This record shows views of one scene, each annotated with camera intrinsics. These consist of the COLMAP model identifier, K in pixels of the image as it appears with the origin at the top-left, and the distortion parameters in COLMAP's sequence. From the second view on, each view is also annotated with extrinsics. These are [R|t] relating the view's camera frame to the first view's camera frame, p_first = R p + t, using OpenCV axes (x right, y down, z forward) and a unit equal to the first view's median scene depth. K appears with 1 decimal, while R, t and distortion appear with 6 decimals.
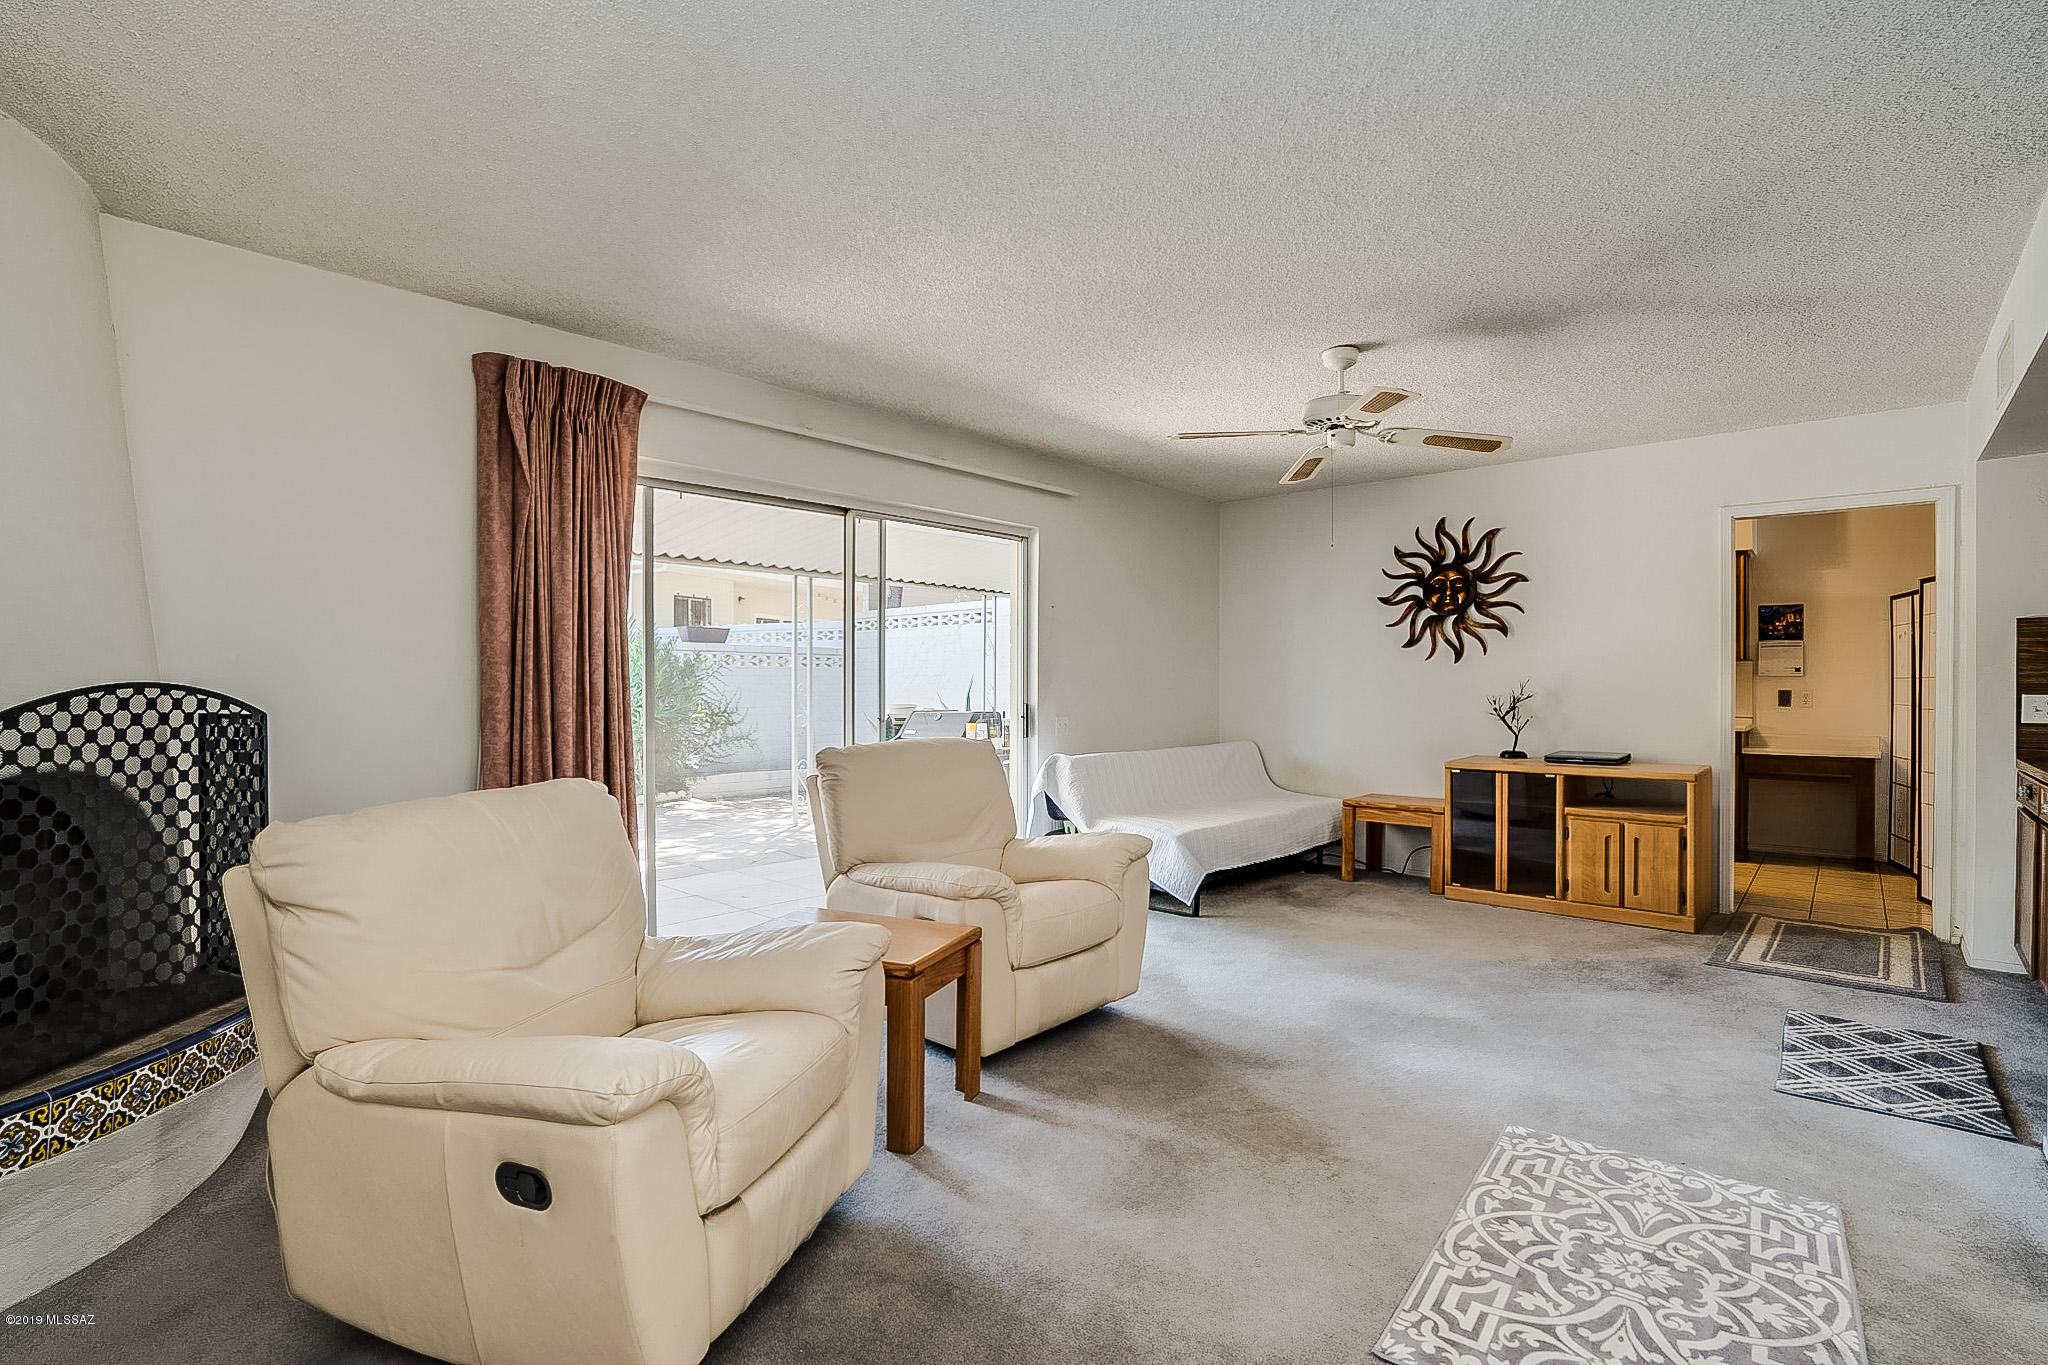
lens RADIAL K [[956.9, 0, 1020.1], [0, 956.9, 688.6], [0, 0, 1]] dist [-0.051814, 0.017817]
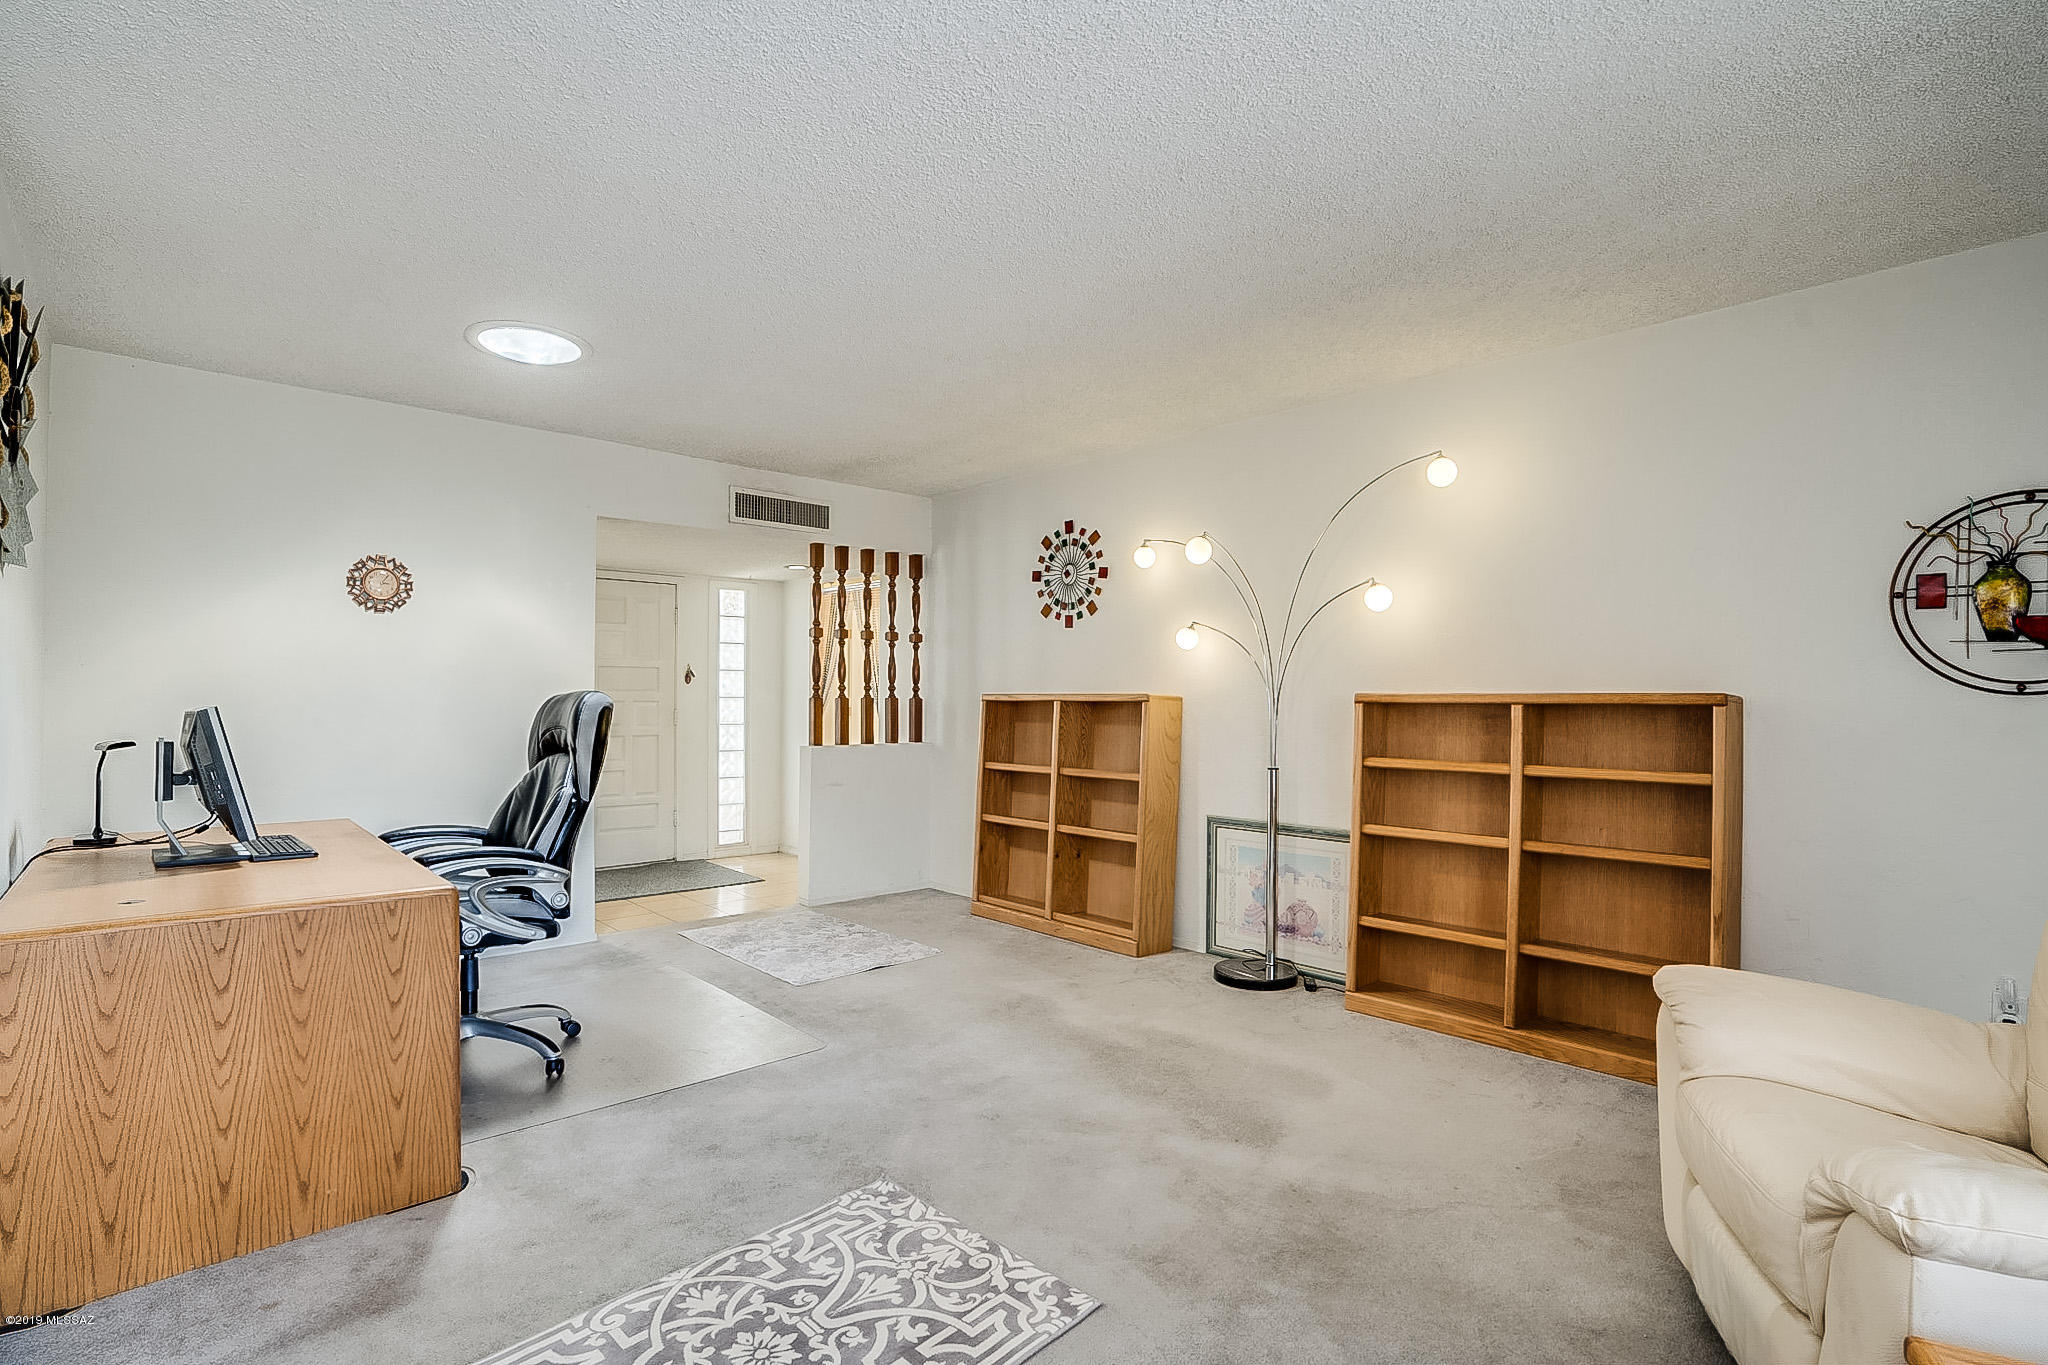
lens RADIAL K [[956.9, 0, 1022.8], [0, 956.9, 695.7], [0, 0, 1]] dist [-0.051814, 0.017817]
pose [[-0.995794, -0.001913, 0.091598, 0.215921], [-0.001873, 0.999998, 0.000525, -0.006443], [-0.091599, 0.000351, -0.995796, 1.227803]]
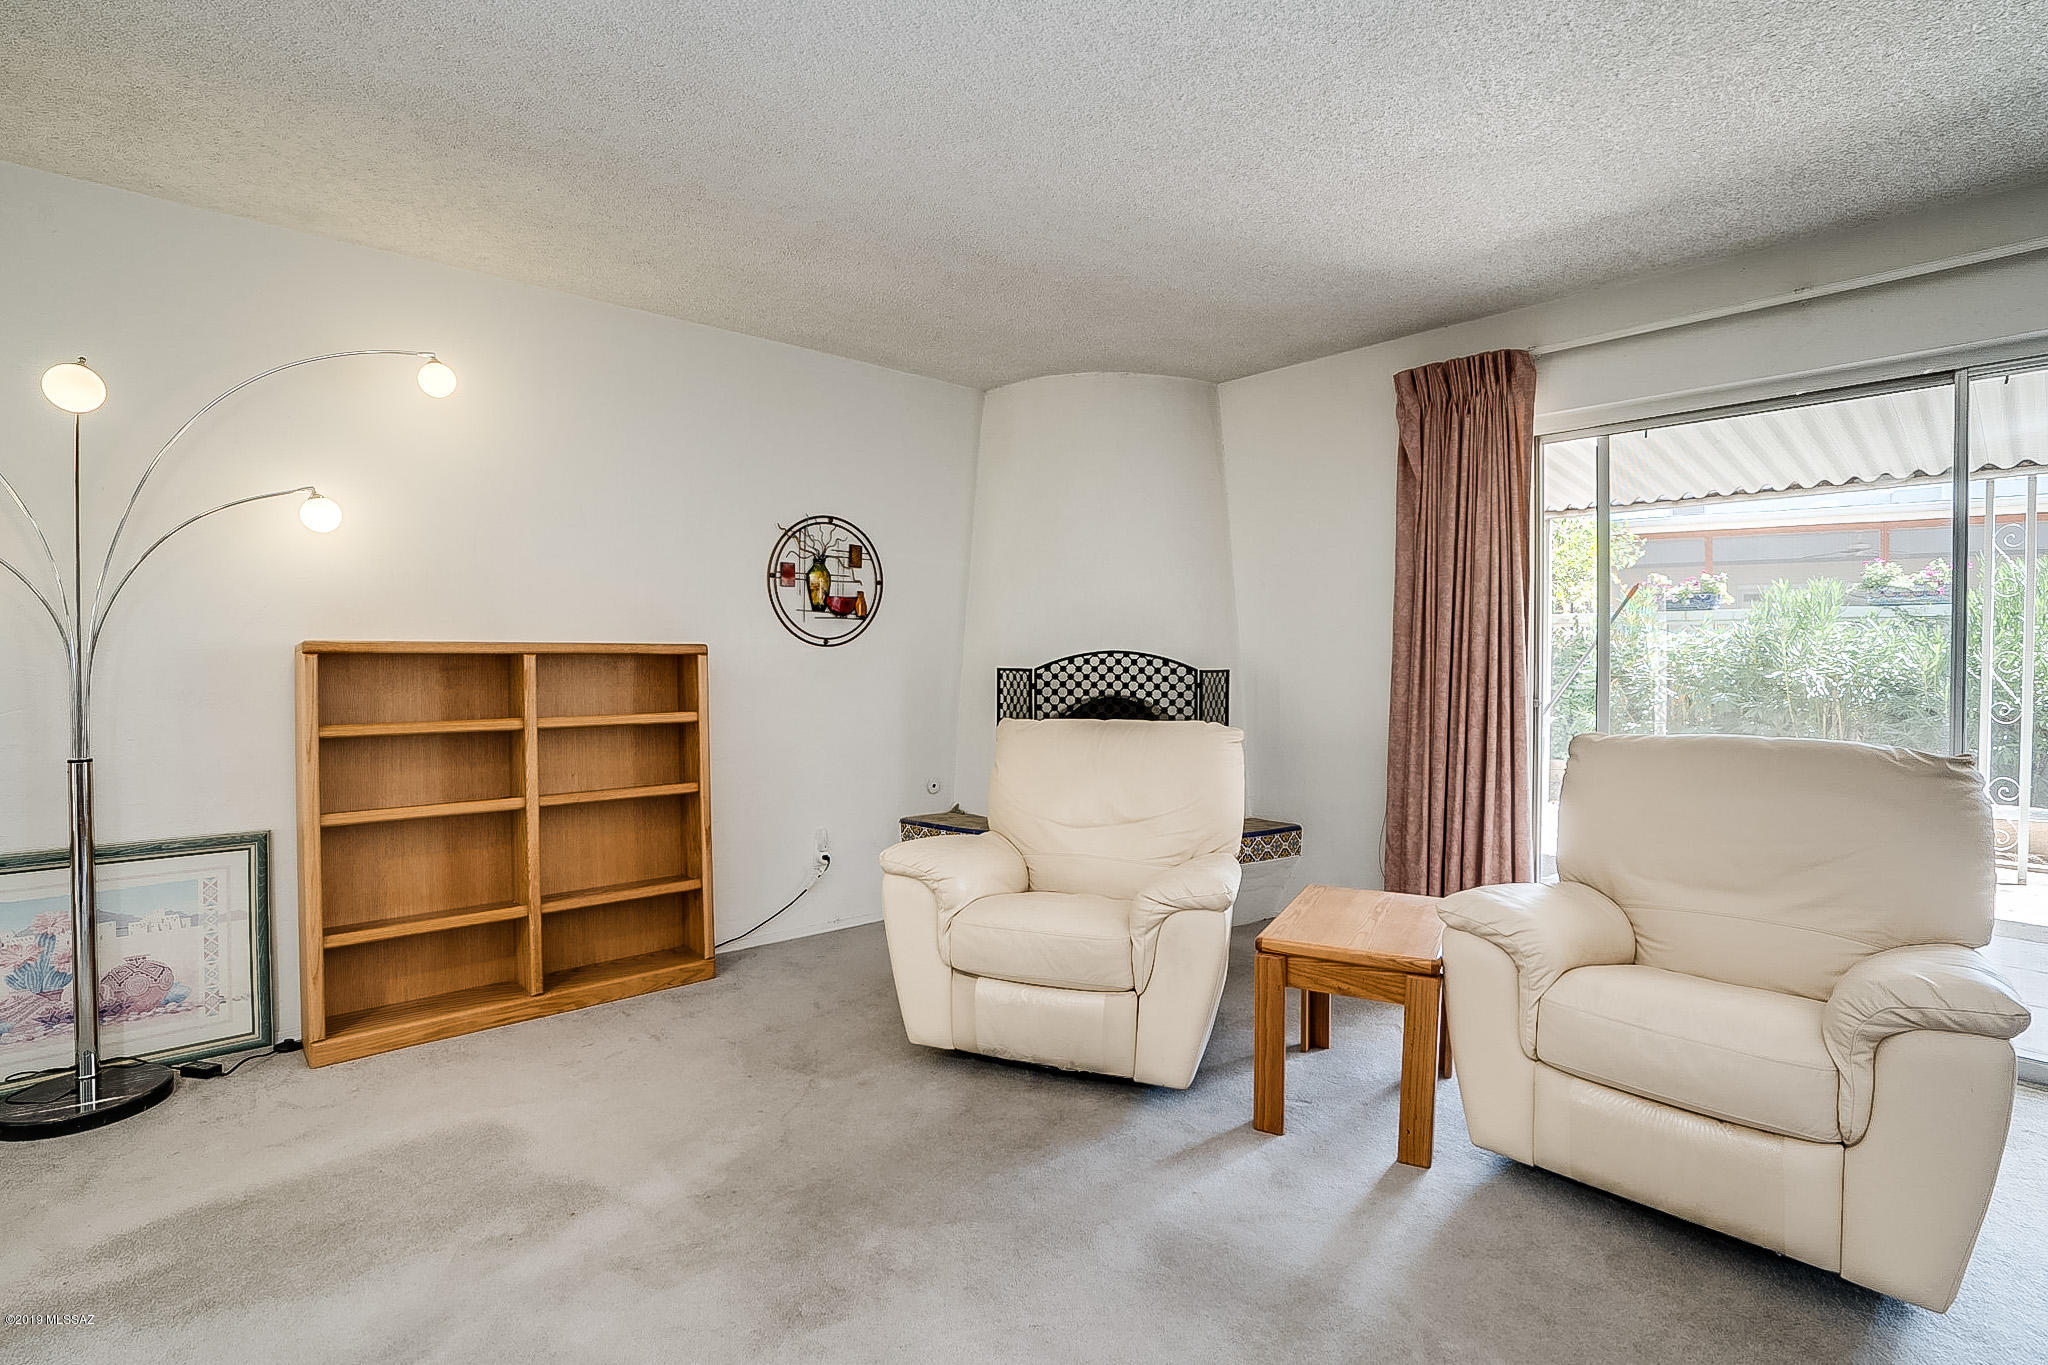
lens RADIAL K [[956.9, 0, 1042.6], [0, 956.9, 671.2], [0, 0, 1]] dist [-0.051814, 0.017817]
pose [[-0.101627, 0.021240, -0.994596, 0.738099], [-0.006778, 0.999734, 0.022043, -0.004791], [0.994800, 0.008982, -0.101456, 0.731687]]
